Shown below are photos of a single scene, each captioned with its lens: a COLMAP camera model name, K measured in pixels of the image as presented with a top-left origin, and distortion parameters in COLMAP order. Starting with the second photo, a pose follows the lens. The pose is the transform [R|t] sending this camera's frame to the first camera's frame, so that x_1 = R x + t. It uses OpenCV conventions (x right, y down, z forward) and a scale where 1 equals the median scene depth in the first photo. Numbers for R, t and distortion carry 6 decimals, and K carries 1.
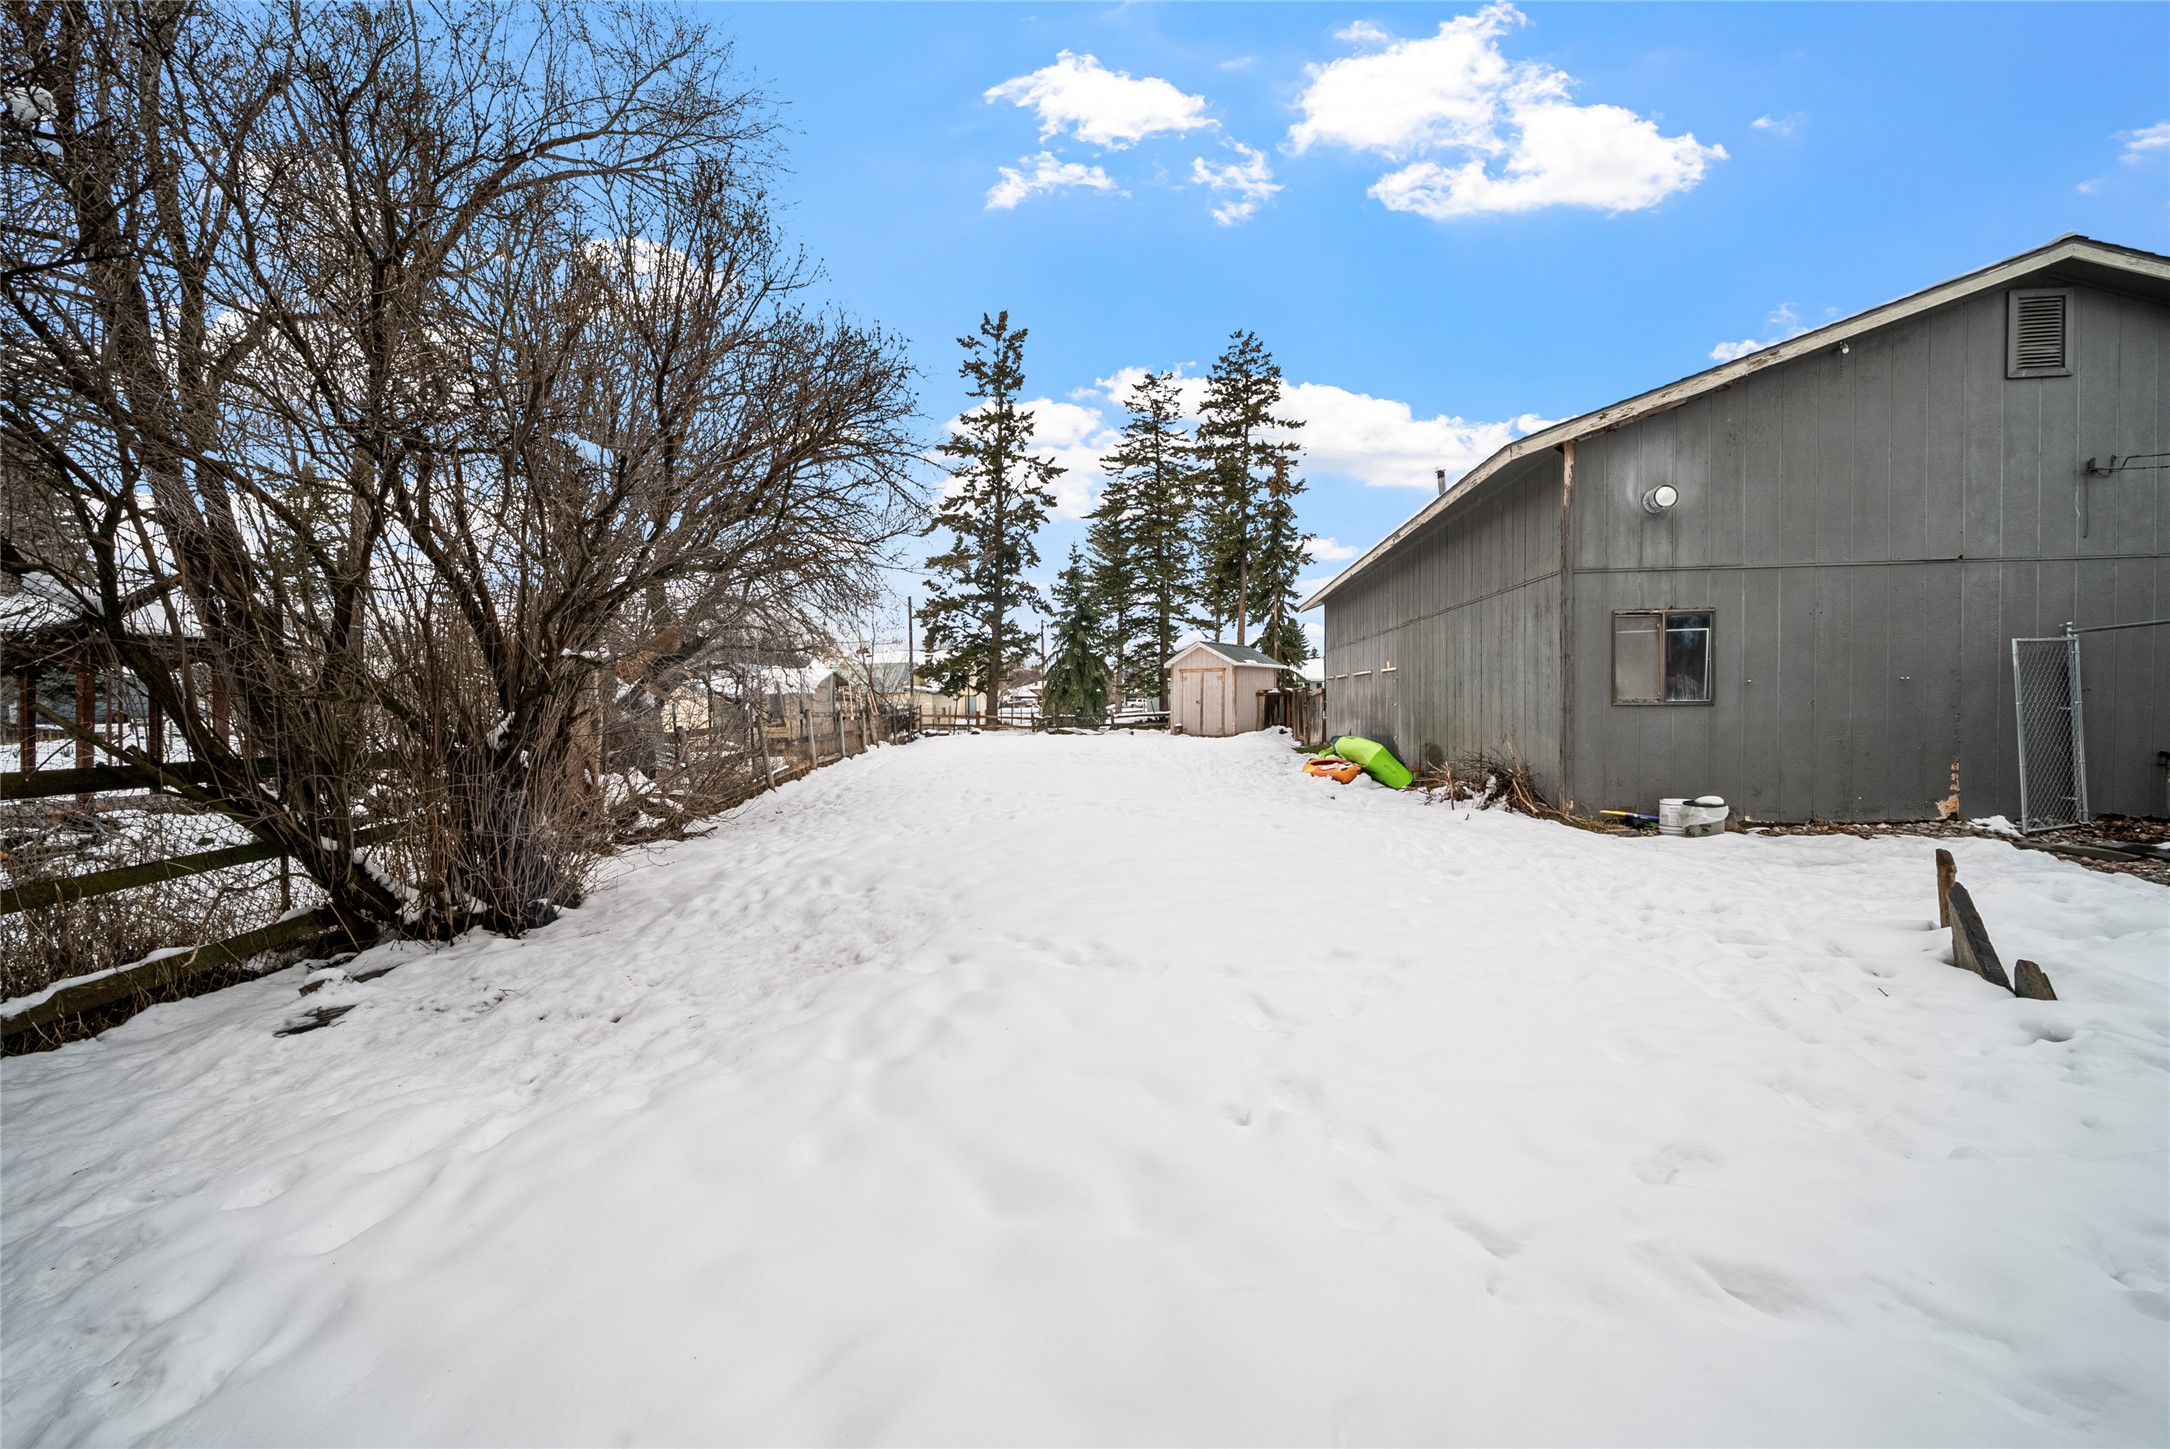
lens RADIAL K [[778.6, 0, 1086.0], [0, 778.6, 716.9], [0, 0, 1]] dist [0.000204, -0.000121]
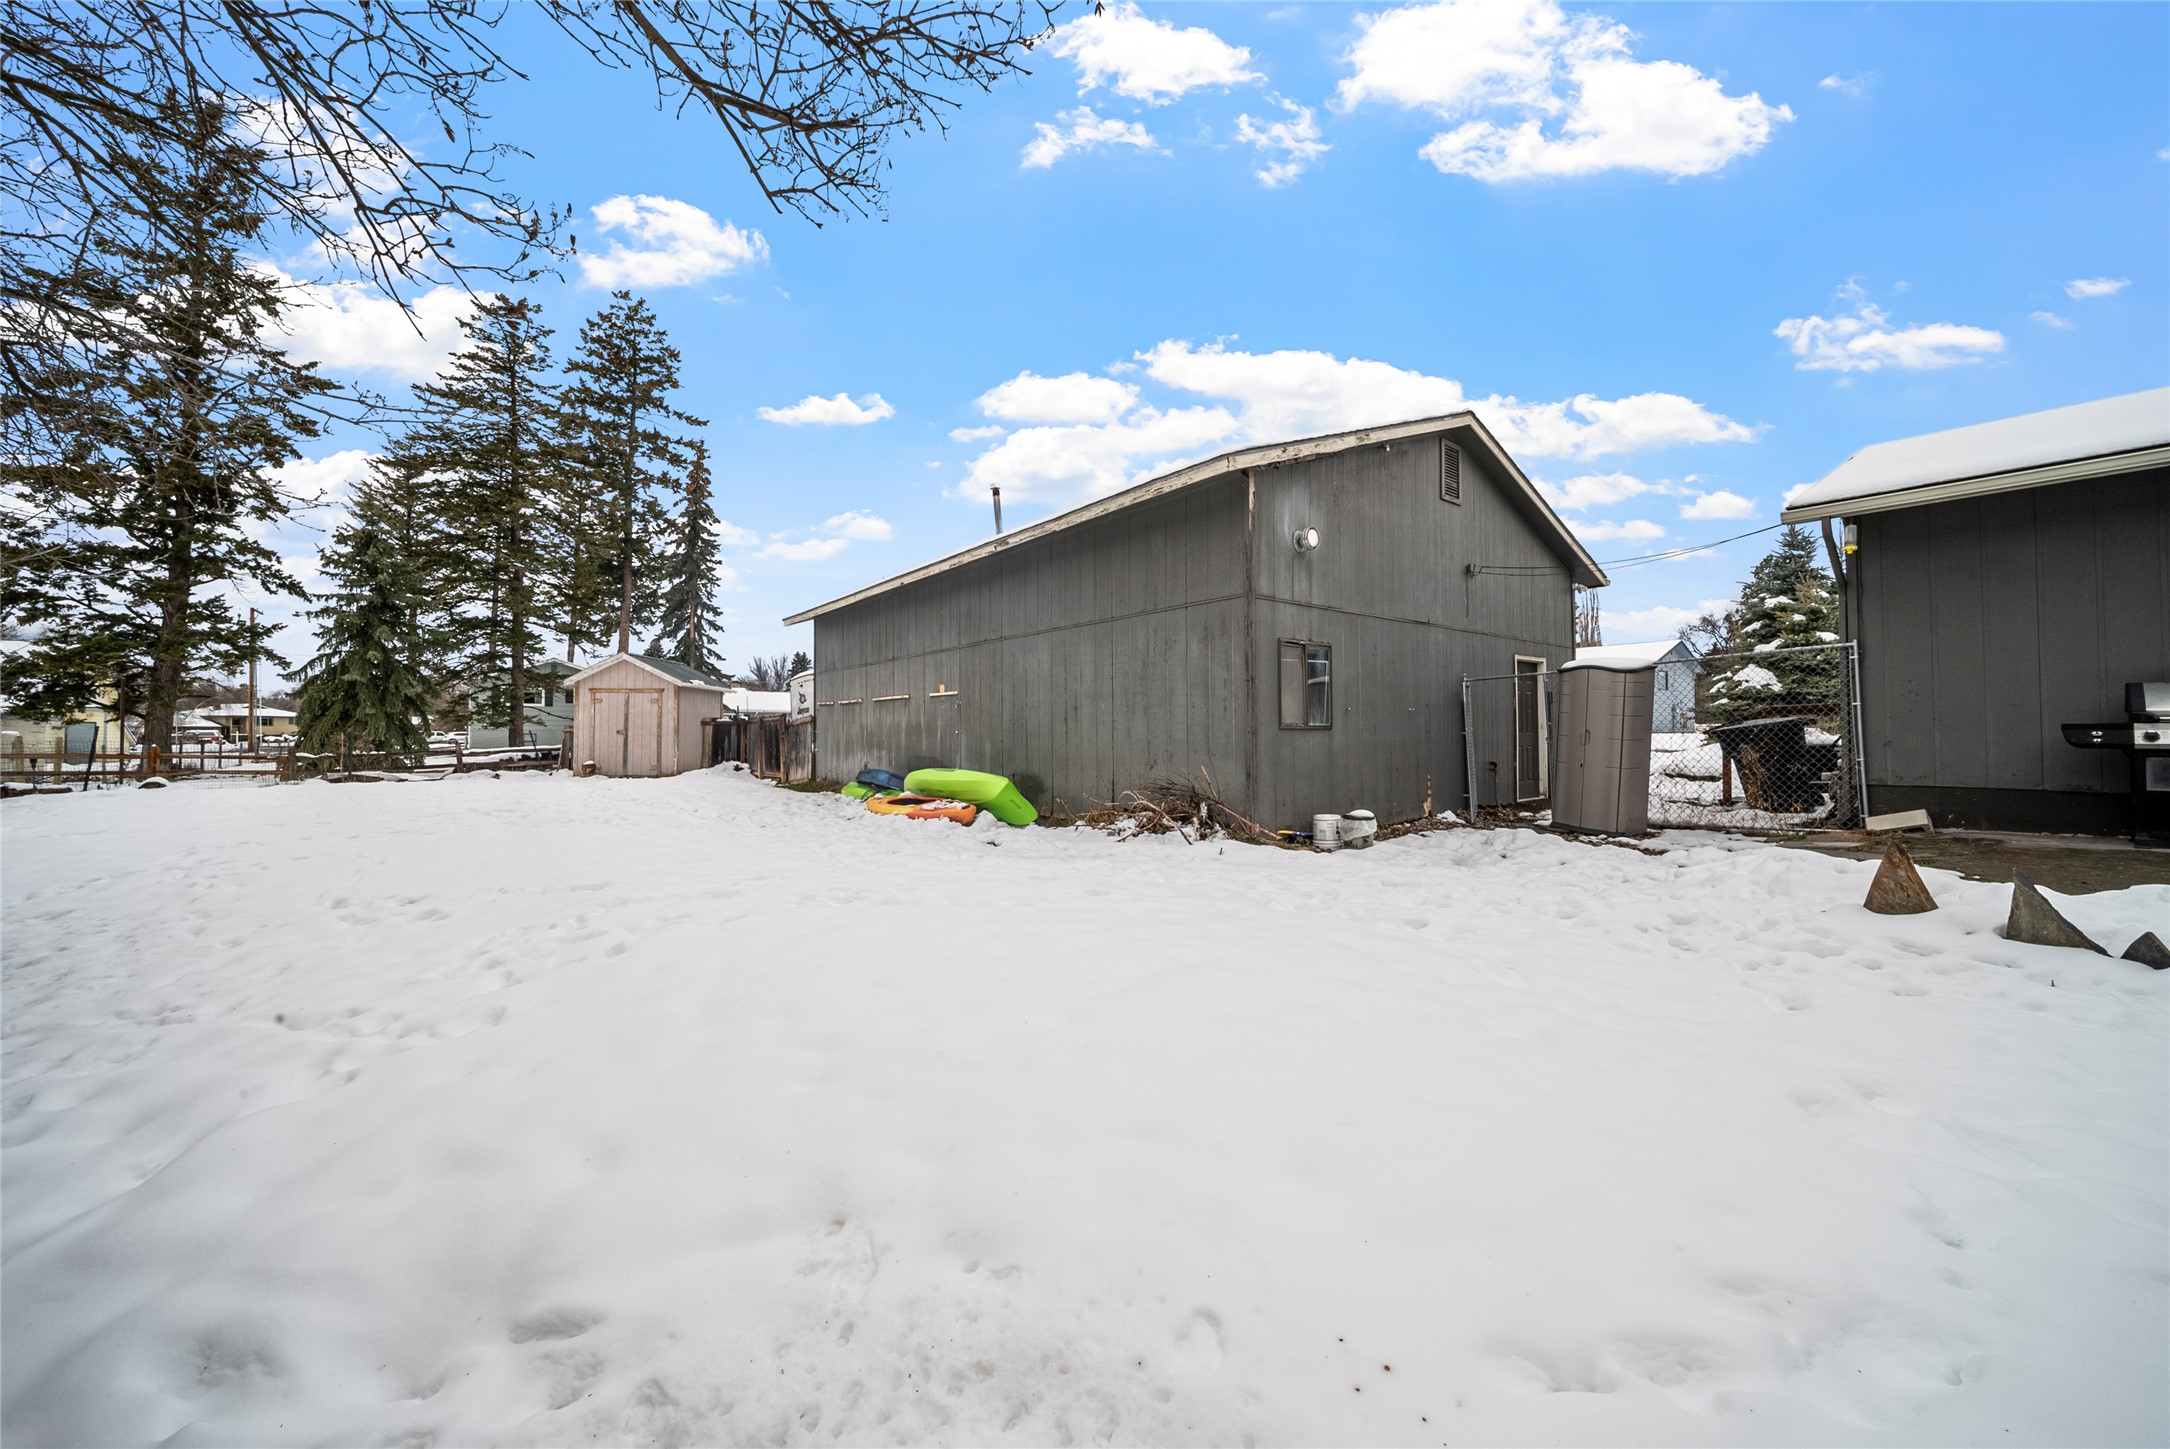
lens RADIAL K [[778.6, 0, 1086.0], [0, 778.6, 716.9], [0, 0, 1]] dist [0.000204, -0.000121]
pose [[0.703136, 0.020695, 0.710755, -0.047384], [0.011869, 0.999096, -0.040832, 0.001669], [-0.710957, 0.037146, 0.702254, 0.088007]]
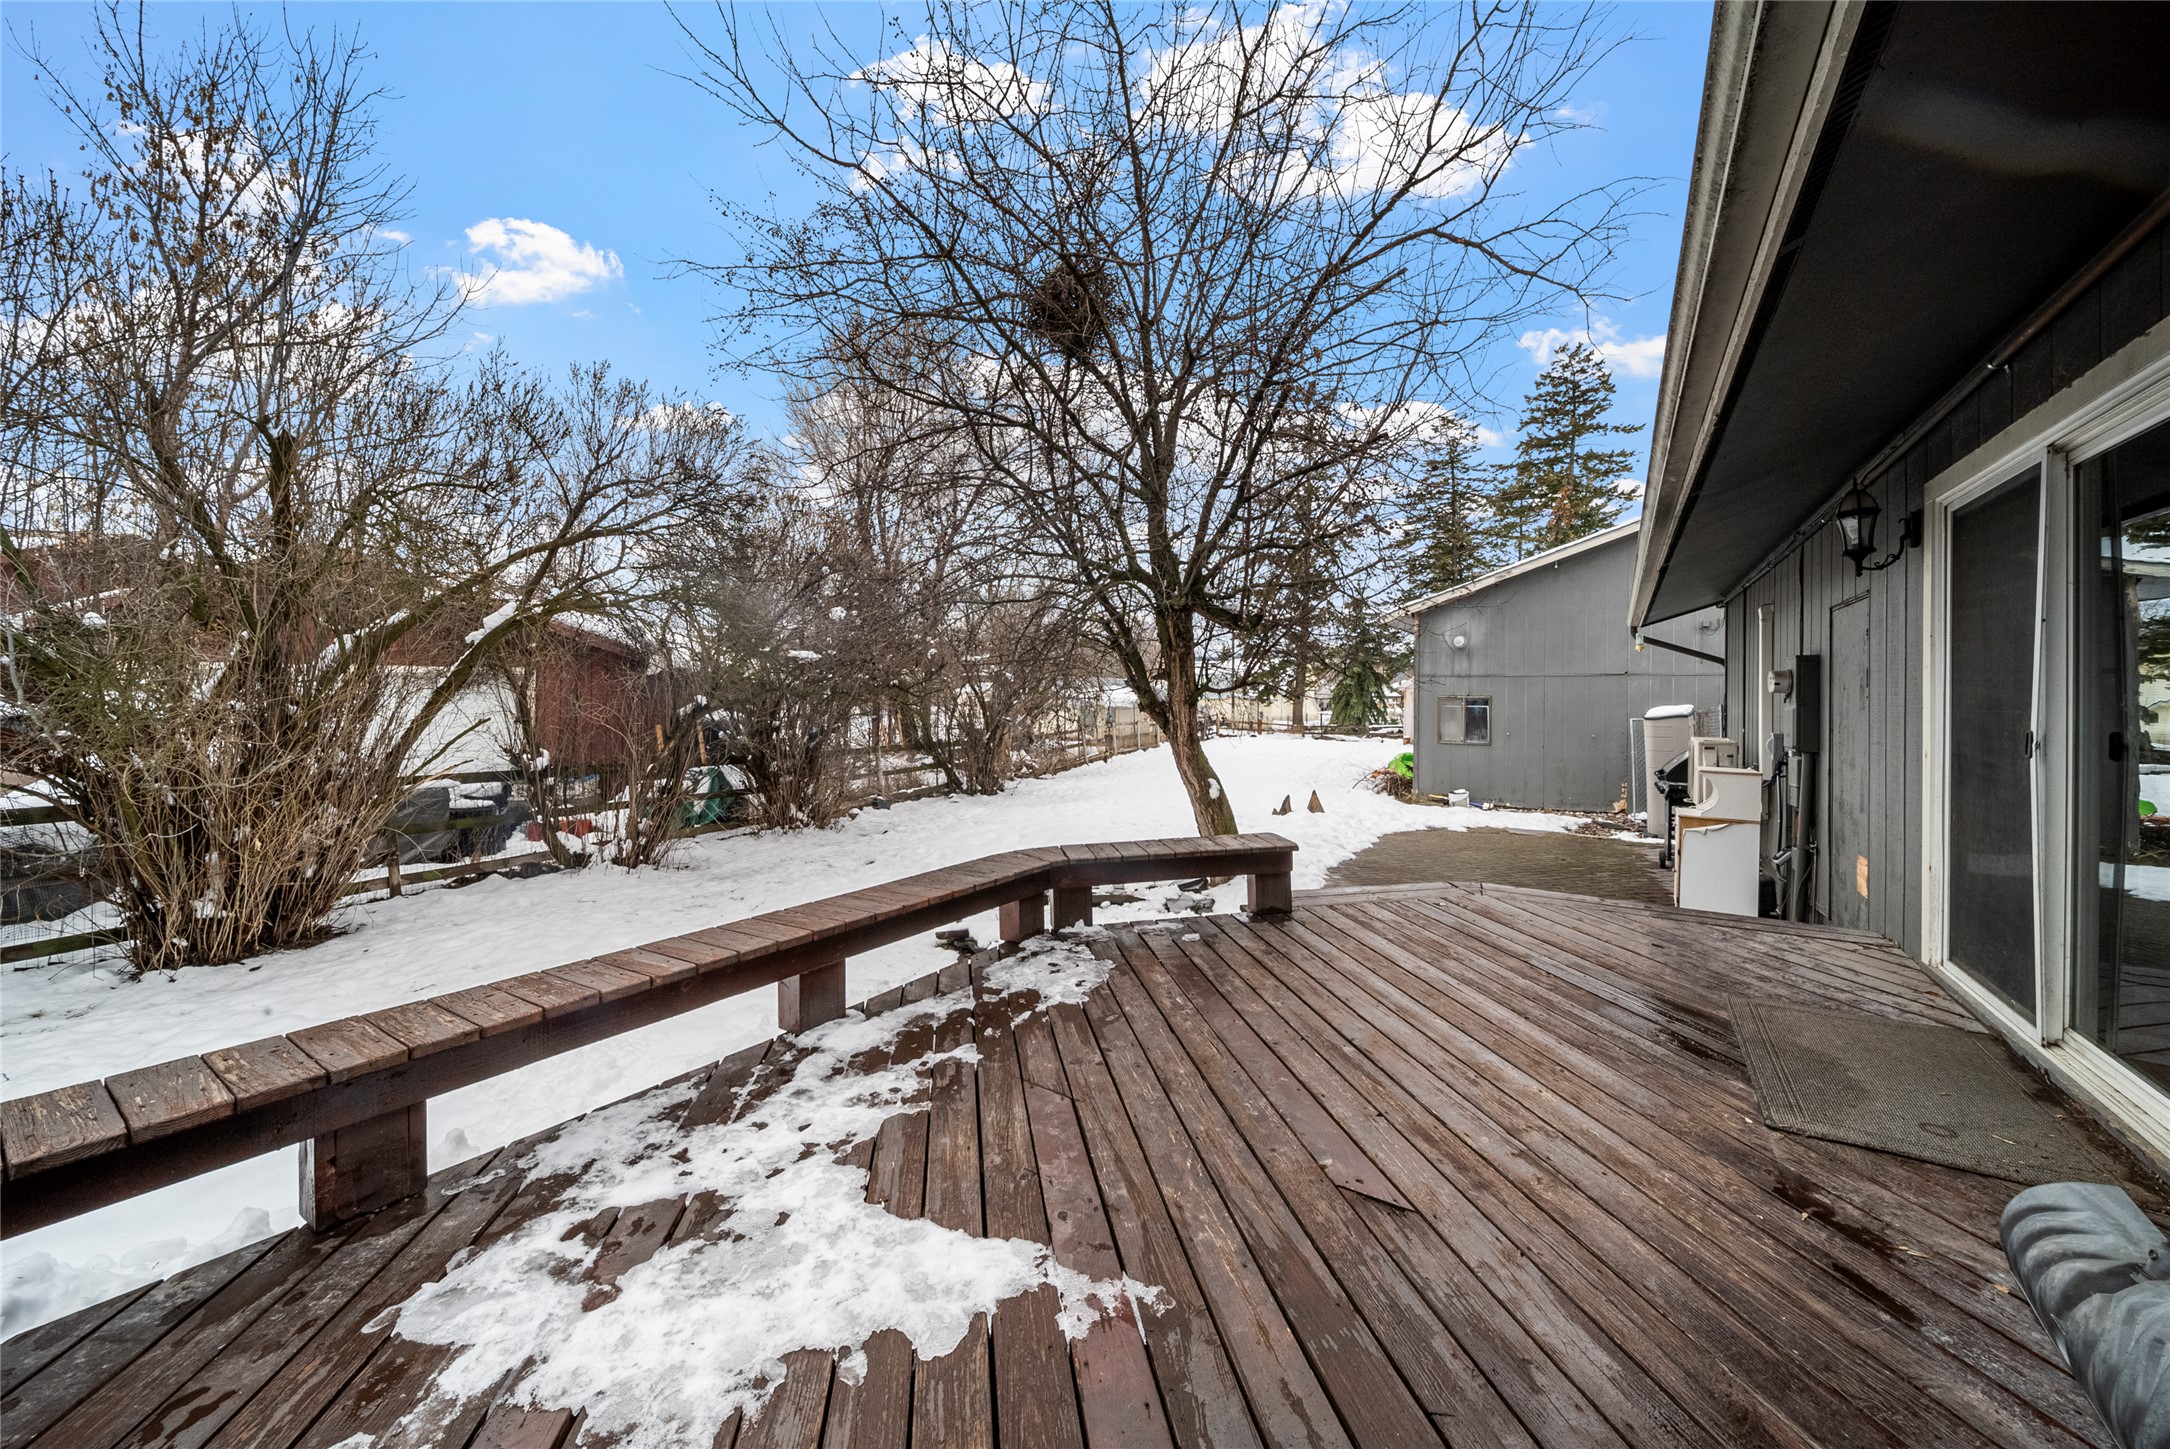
lens RADIAL K [[801.5, 0, 1044.7], [0, 801.5, 683.2], [0, 0, 1]] dist [0.000738, 0.000040]
pose [[0.865111, 0.009623, -0.501488, 0.161533], [-0.025877, 0.999341, -0.025463, -0.017293], [0.500912, 0.035005, 0.864790, -0.252325]]
